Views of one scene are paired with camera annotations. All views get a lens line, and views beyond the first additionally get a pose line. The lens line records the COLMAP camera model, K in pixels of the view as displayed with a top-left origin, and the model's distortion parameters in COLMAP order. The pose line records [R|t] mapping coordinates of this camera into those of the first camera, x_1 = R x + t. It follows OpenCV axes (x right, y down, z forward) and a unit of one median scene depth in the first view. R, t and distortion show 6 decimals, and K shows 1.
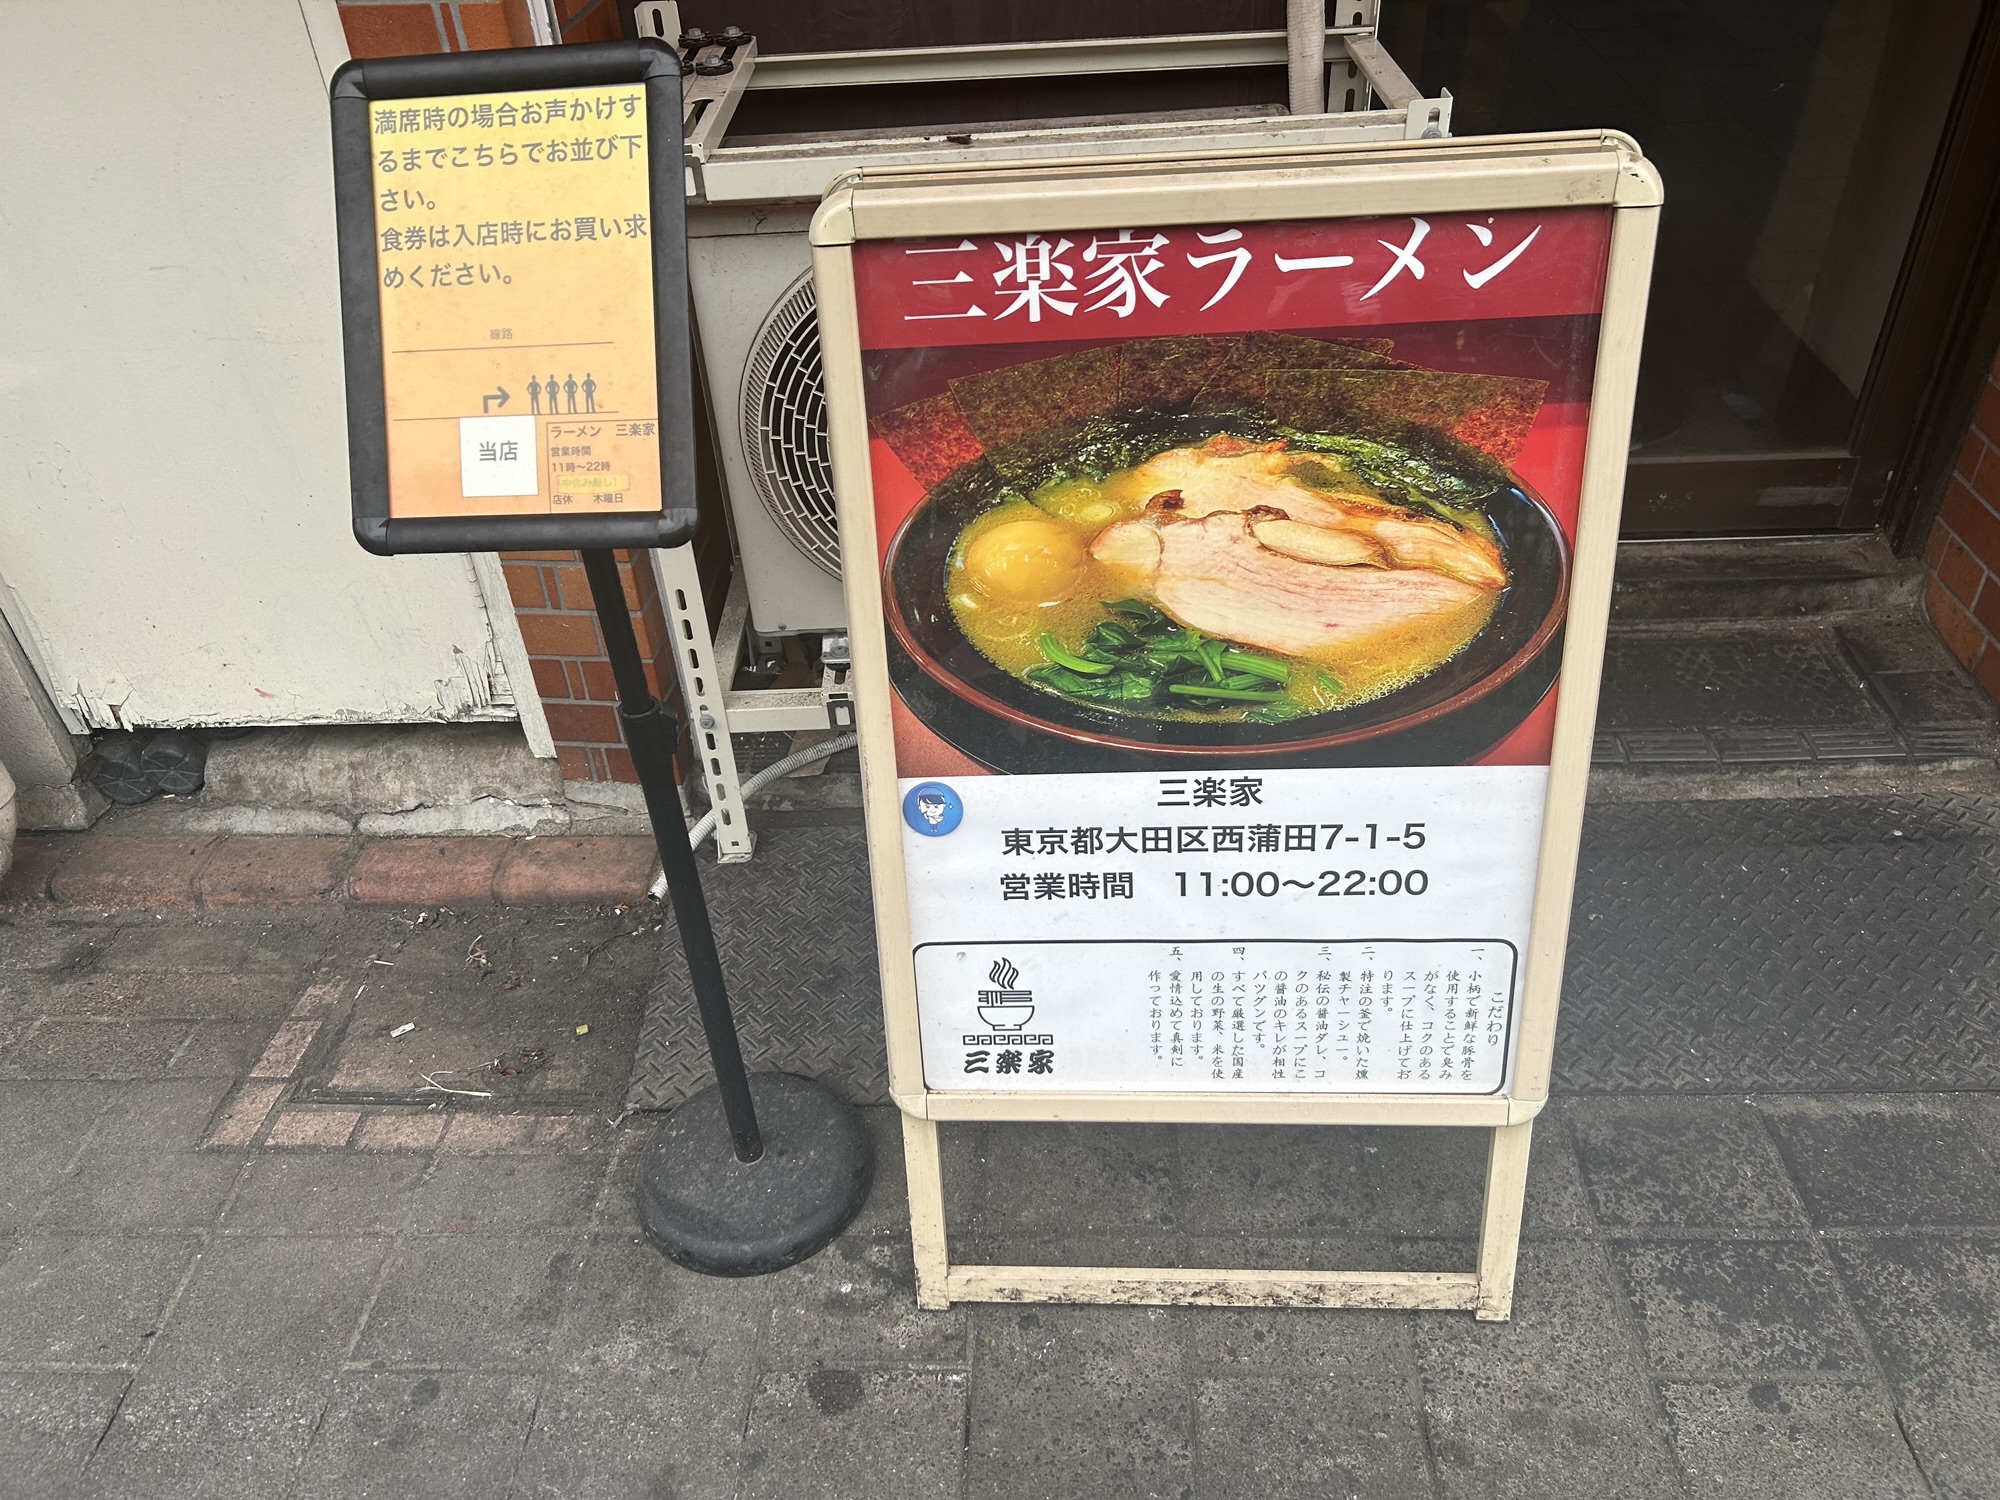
lens RADIAL K [[1480.0, 0, 1003.7], [0, 1480.0, 761.0], [0, 0, 1]] dist [0.018308, -0.004117]
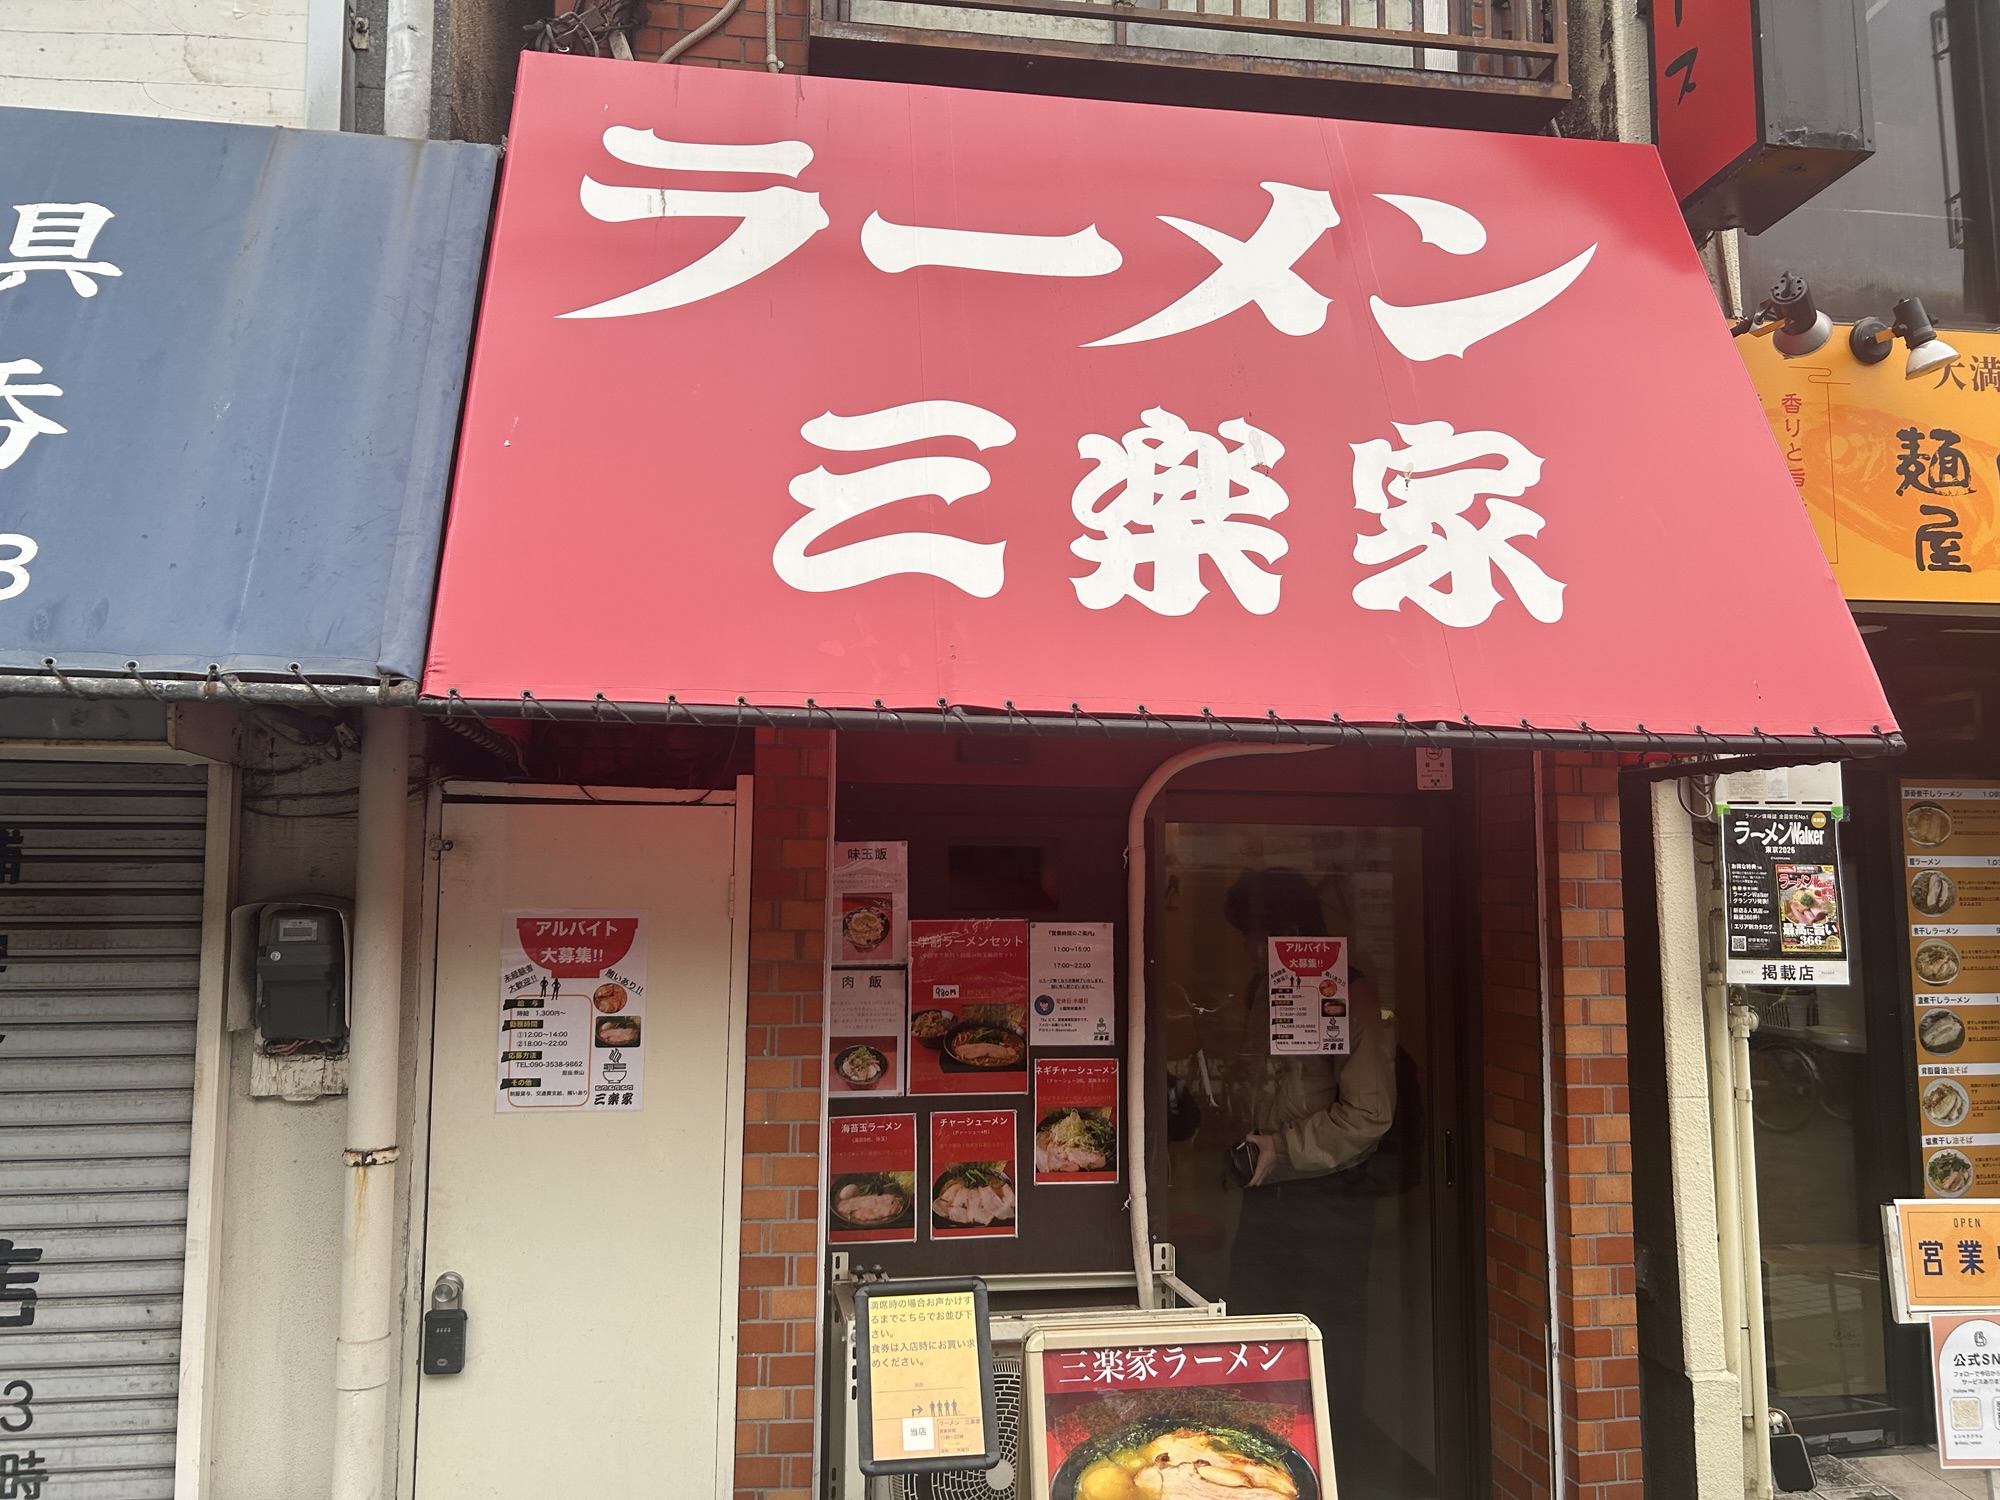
lens RADIAL K [[1480.0, 0, 1003.7], [0, 1480.0, 761.0], [0, 0, 1]] dist [0.018308, -0.004117]
pose [[0.975841, 0.087186, 0.200332, -0.788111], [0.077085, 0.720569, -0.689085, 0.711635], [-0.204432, 0.687880, 0.696440, -1.556810]]
